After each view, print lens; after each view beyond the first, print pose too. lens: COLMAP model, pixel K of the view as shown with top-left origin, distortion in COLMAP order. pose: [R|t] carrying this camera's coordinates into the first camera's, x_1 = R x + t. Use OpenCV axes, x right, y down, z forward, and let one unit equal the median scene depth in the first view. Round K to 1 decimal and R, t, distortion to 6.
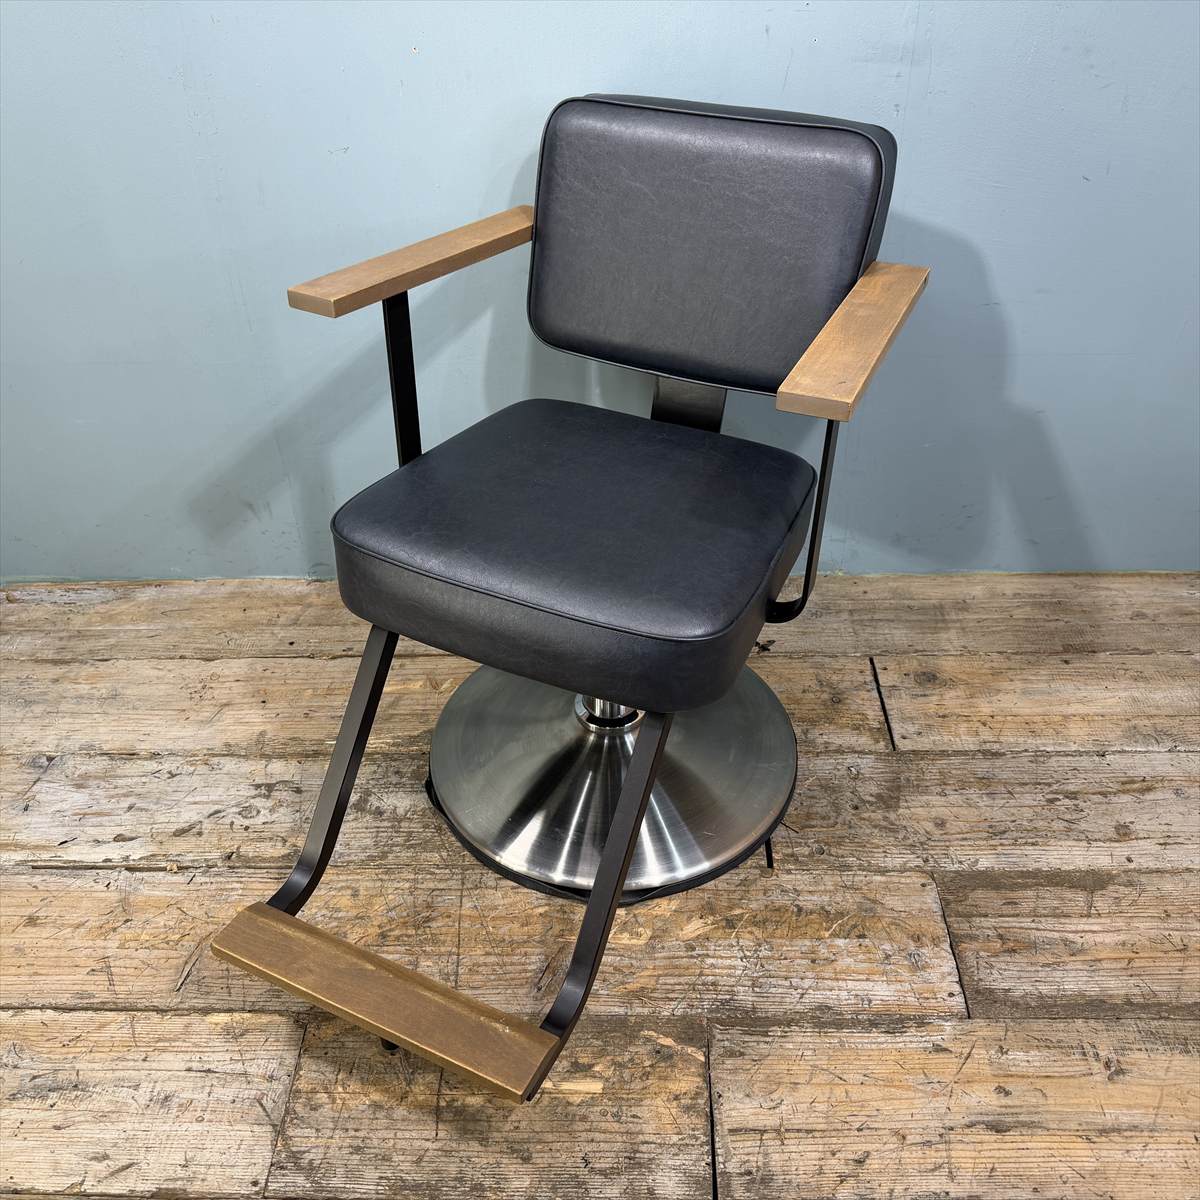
lens RADIAL K [[1089.4, 0, 597.1], [0, 1089.4, 603.5], [0, 0, 1]] dist [0.169792, -0.381608]
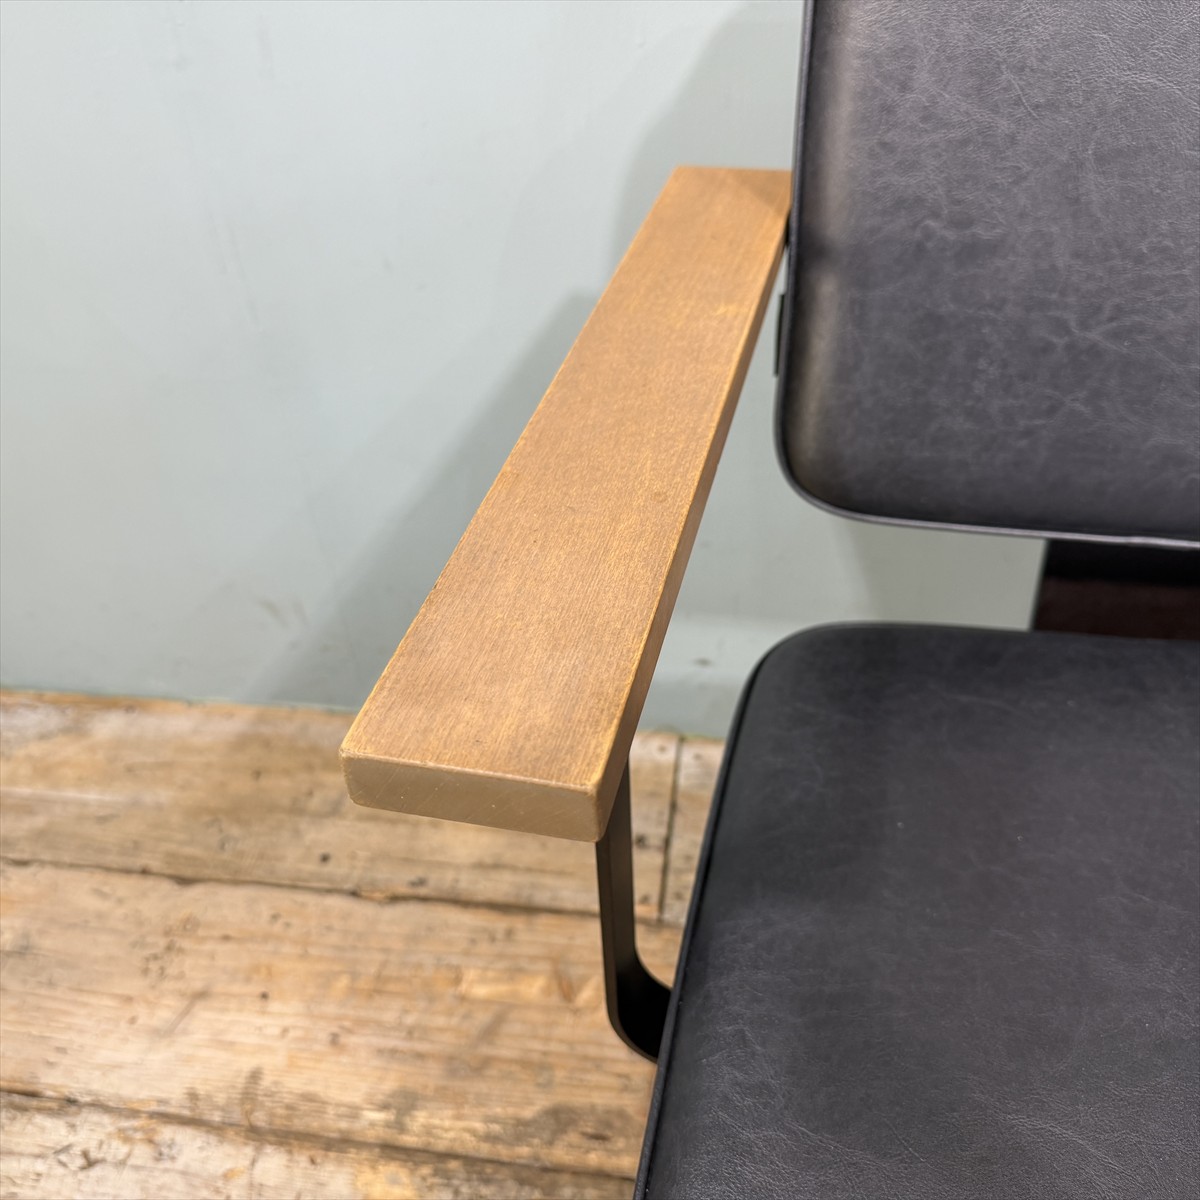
lens RADIAL K [[1148.3, 0, 606.3], [0, 1148.3, 606.4], [0, 0, 1]] dist [-0.003442, -0.027907]
pose [[0.993453, 0.065331, -0.093721, -0.100954], [-0.055834, 0.993359, 0.100600, -0.199672], [0.099671, -0.094708, 0.990503, 0.525714]]
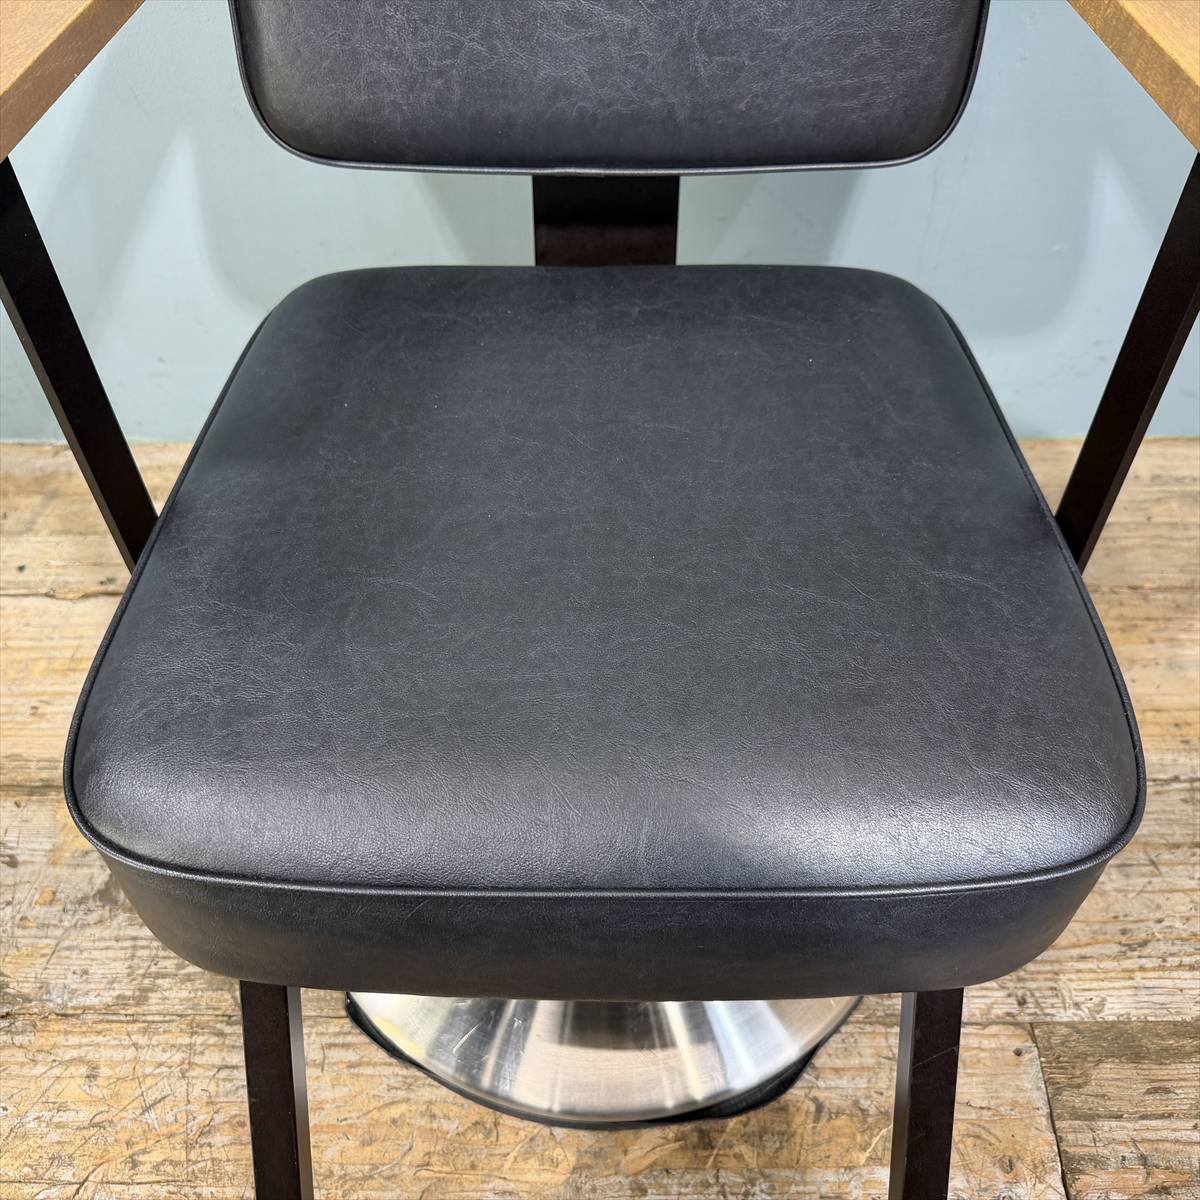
lens RADIAL K [[1147.1, 0, 586.3], [0, 1147.1, 606.6], [0, 0, 1]] dist [-0.013775, 0.003476]
pose [[0.999750, -0.008060, 0.020842, 0.040473], [0.002032, 0.961607, 0.274423, -0.149286], [-0.022254, -0.274312, 0.961383, 0.433247]]
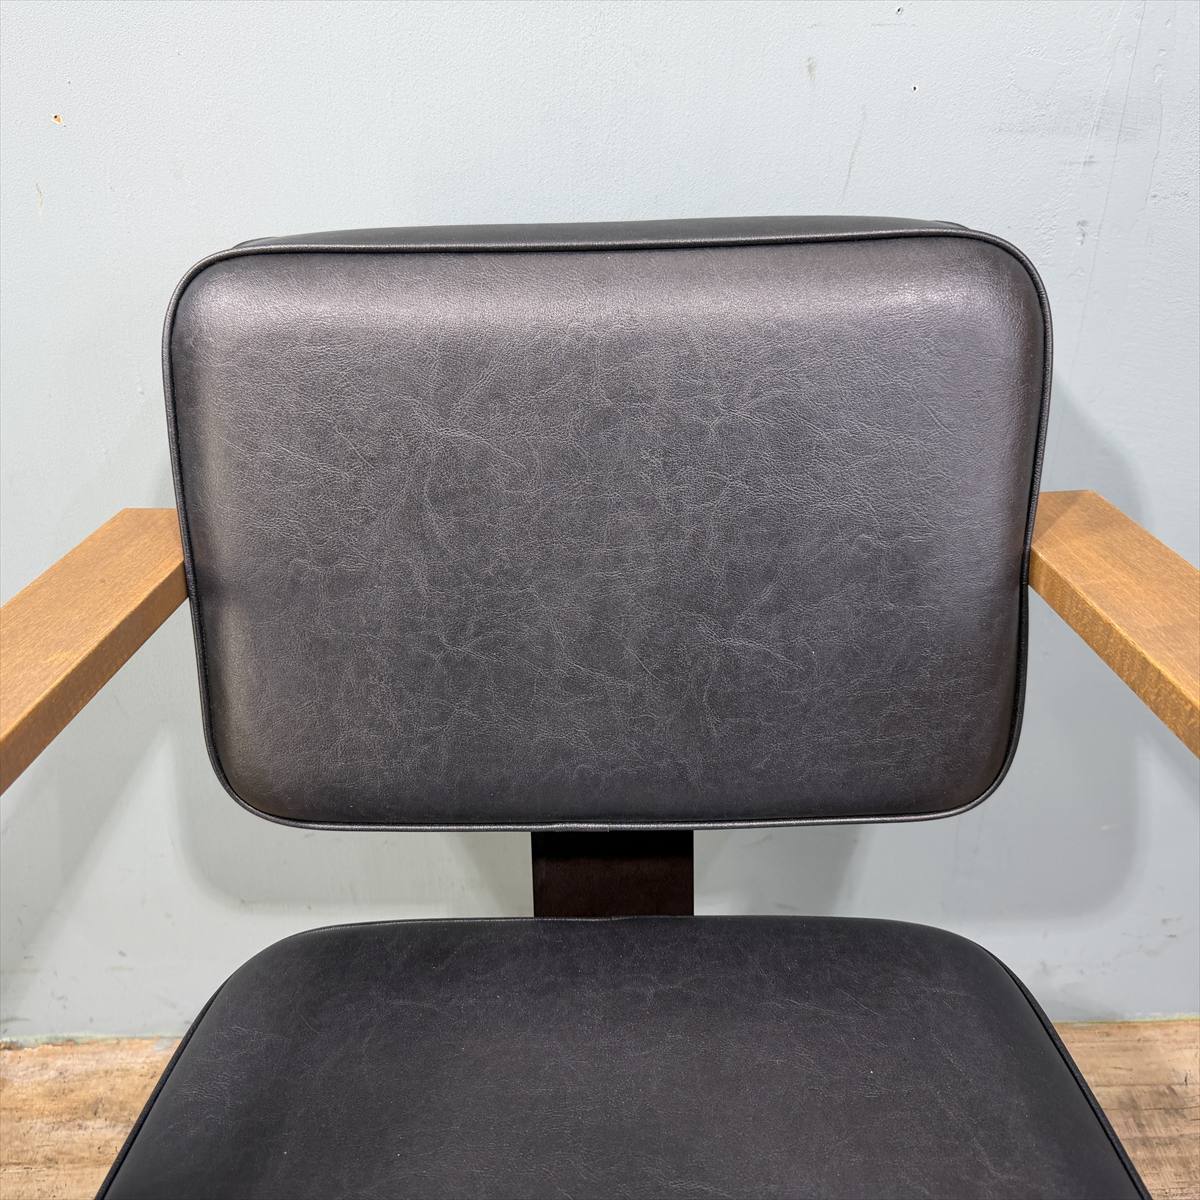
lens RADIAL K [[1120.7, 0, 596.8], [0, 1120.7, 613.4], [0, 0, 1]] dist [0.136260, -0.216365]
pose [[0.999562, -0.017533, 0.023825, 0.045879], [0.020104, 0.993468, -0.112328, -0.223739], [-0.021700, 0.112758, 0.993386, 0.516183]]
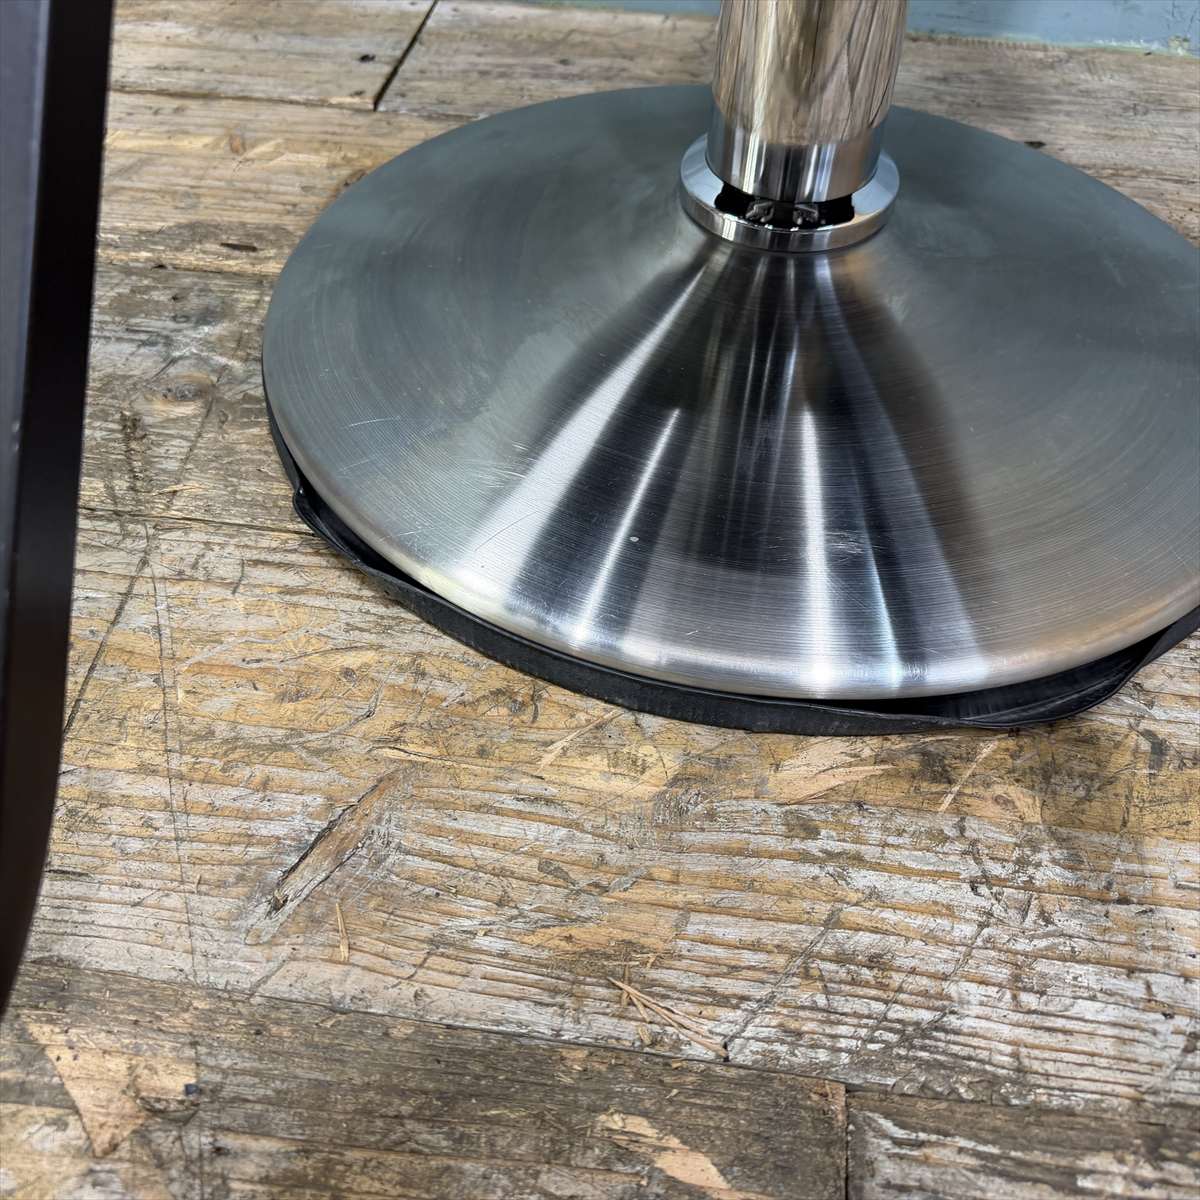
lens RADIAL K [[1122.4, 0, 600.0], [0, 1122.4, 600.0], [0, 0, 1]] dist [0.168921, -0.415004]
pose [[0.993373, 0.110419, -0.031914, 0.029013], [-0.103452, 0.979936, 0.170359, 0.181268], [0.050084, -0.165928, 0.984865, 0.624601]]
